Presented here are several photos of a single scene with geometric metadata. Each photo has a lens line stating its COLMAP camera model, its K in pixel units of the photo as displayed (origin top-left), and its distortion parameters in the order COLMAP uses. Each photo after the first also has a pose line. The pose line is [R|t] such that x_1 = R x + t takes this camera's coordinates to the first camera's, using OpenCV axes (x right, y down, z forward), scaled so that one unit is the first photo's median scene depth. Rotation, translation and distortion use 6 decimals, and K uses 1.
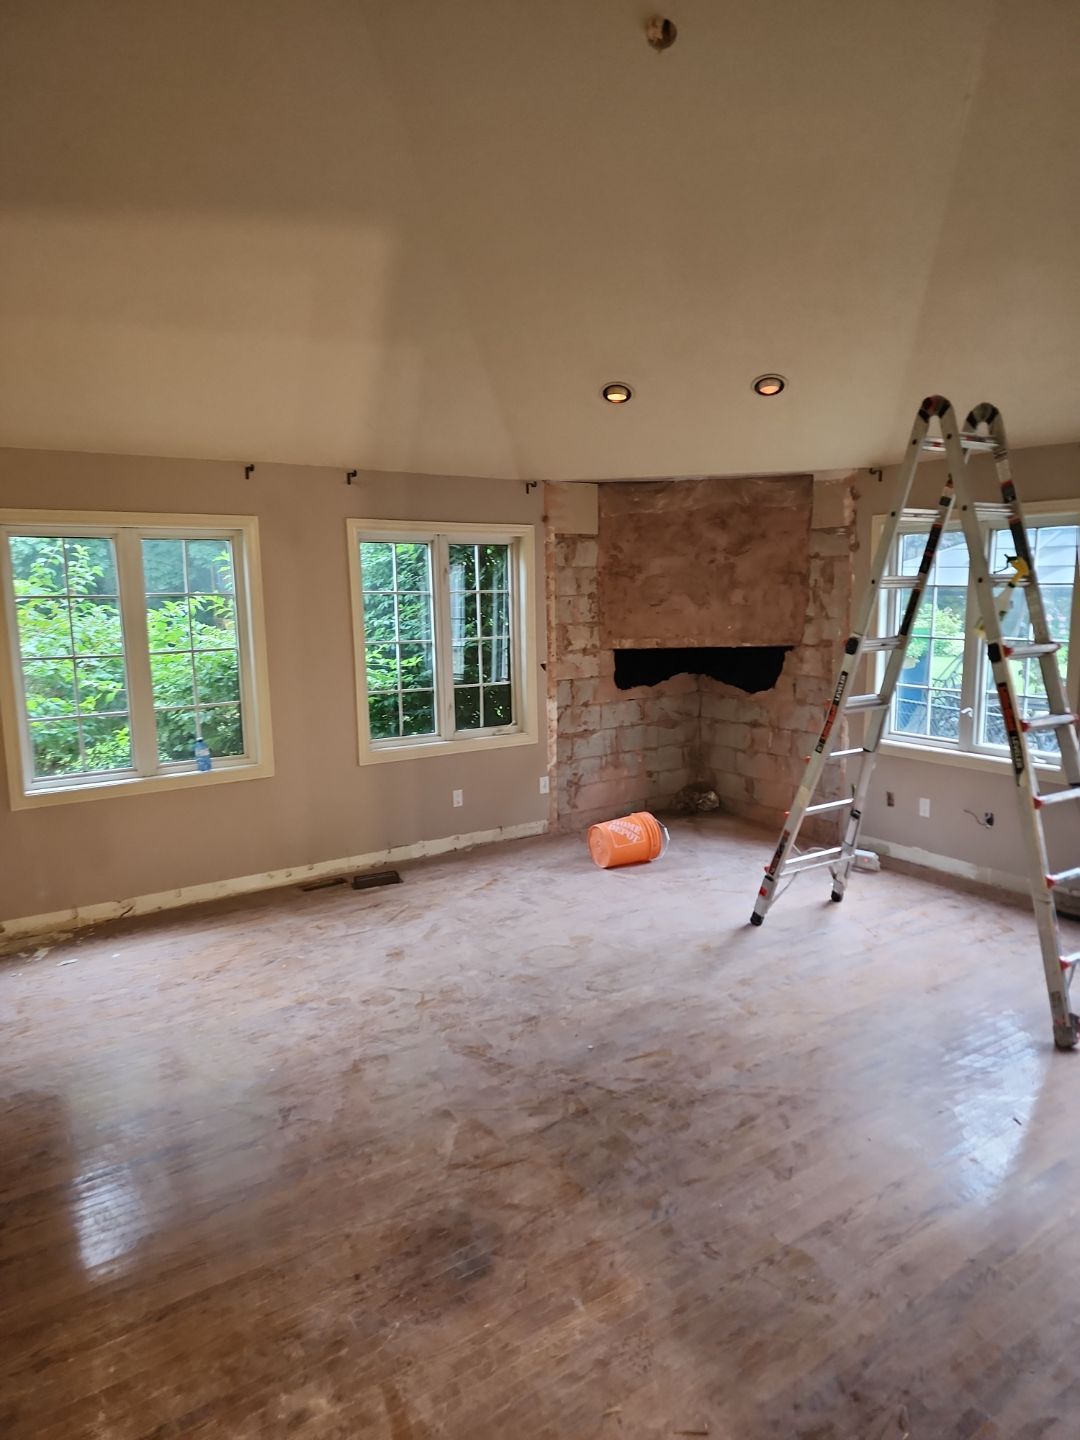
lens RADIAL K [[941.4, 0, 556.3], [0, 941.4, 720.8], [0, 0, 1]] dist [0.133537, -0.000337]
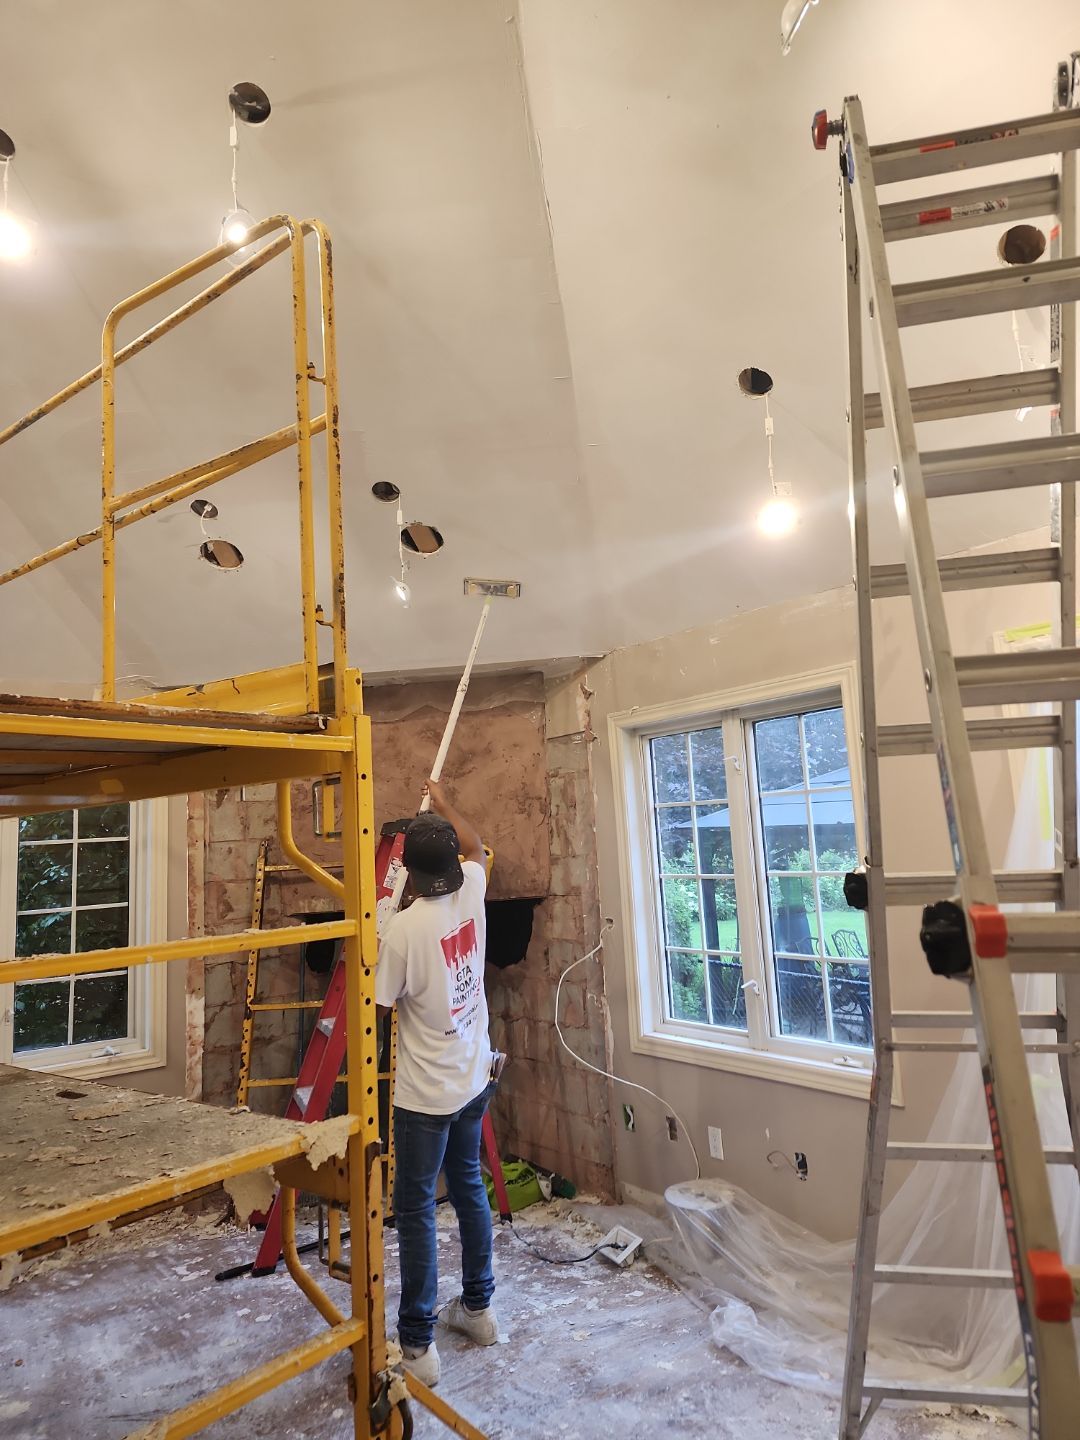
lens RADIAL K [[944.3, 0, 540.0], [0, 944.3, 720.0], [0, 0, 1]] dist [0.121091, -0.084159]
pose [[0.998498, -0.036402, 0.040936, 0.222894], [0.046570, 0.957570, -0.284412, -0.002833], [-0.028846, 0.285892, 0.957828, 0.267695]]
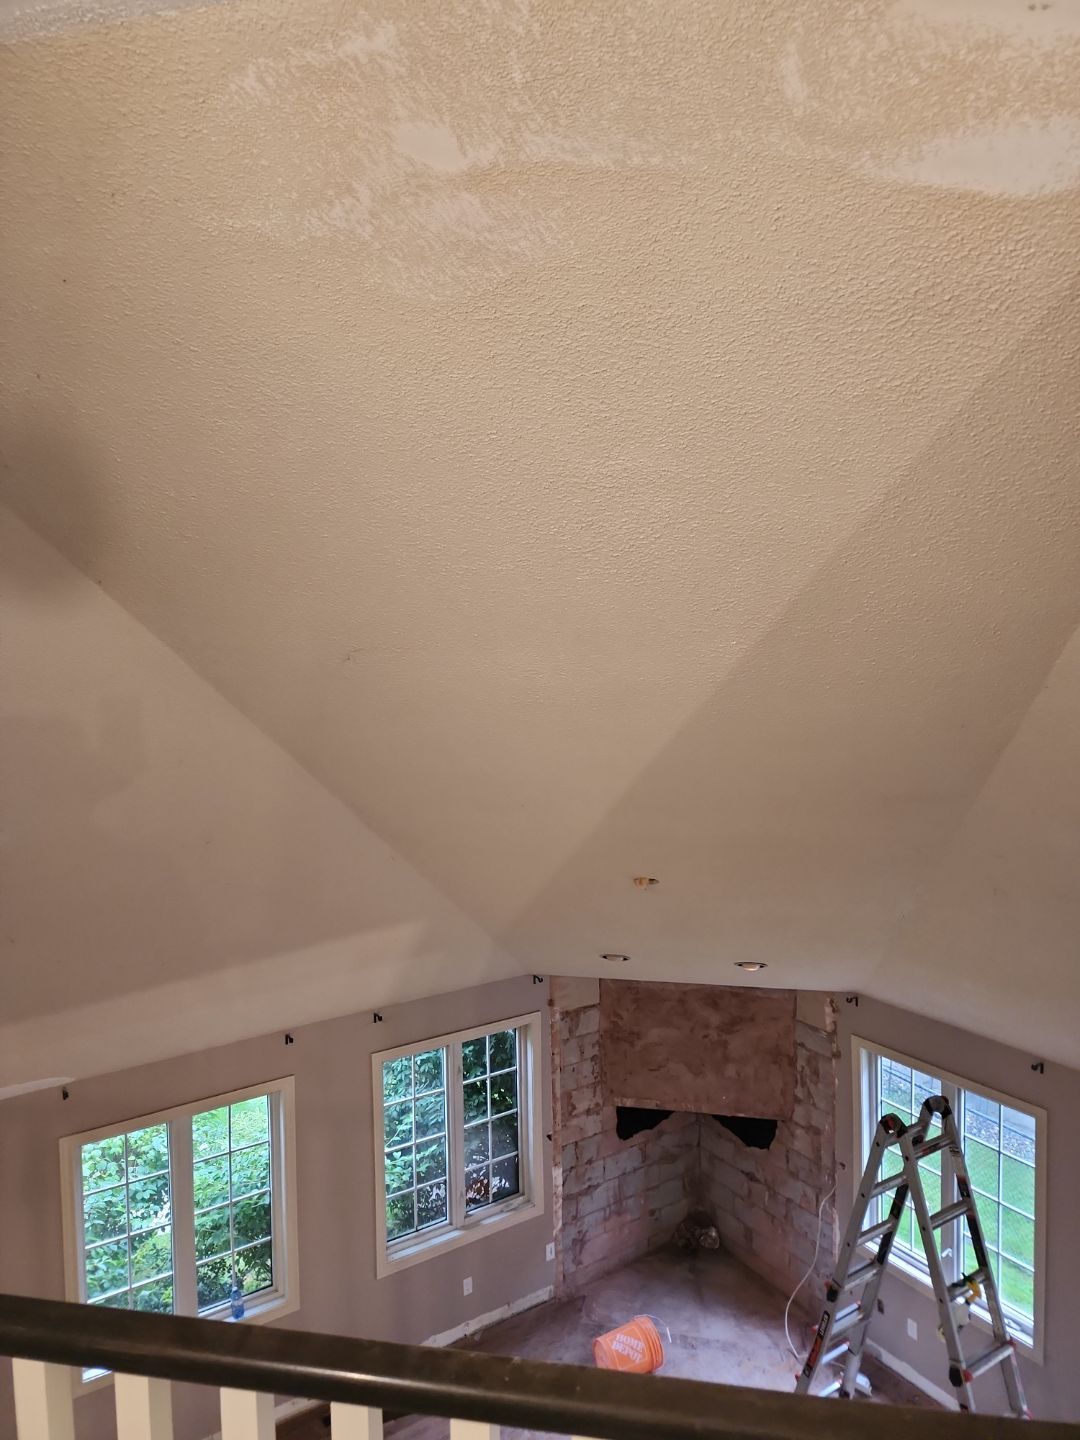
lens RADIAL K [[944.3, 0, 540.0], [0, 944.3, 720.0], [0, 0, 1]] dist [0.121091, -0.084159]
pose [[0.999702, -0.001158, -0.024378, 0.002847], [-0.000558, 0.997529, -0.070247, -0.445374], [0.024399, 0.070239, 0.997232, -0.114958]]
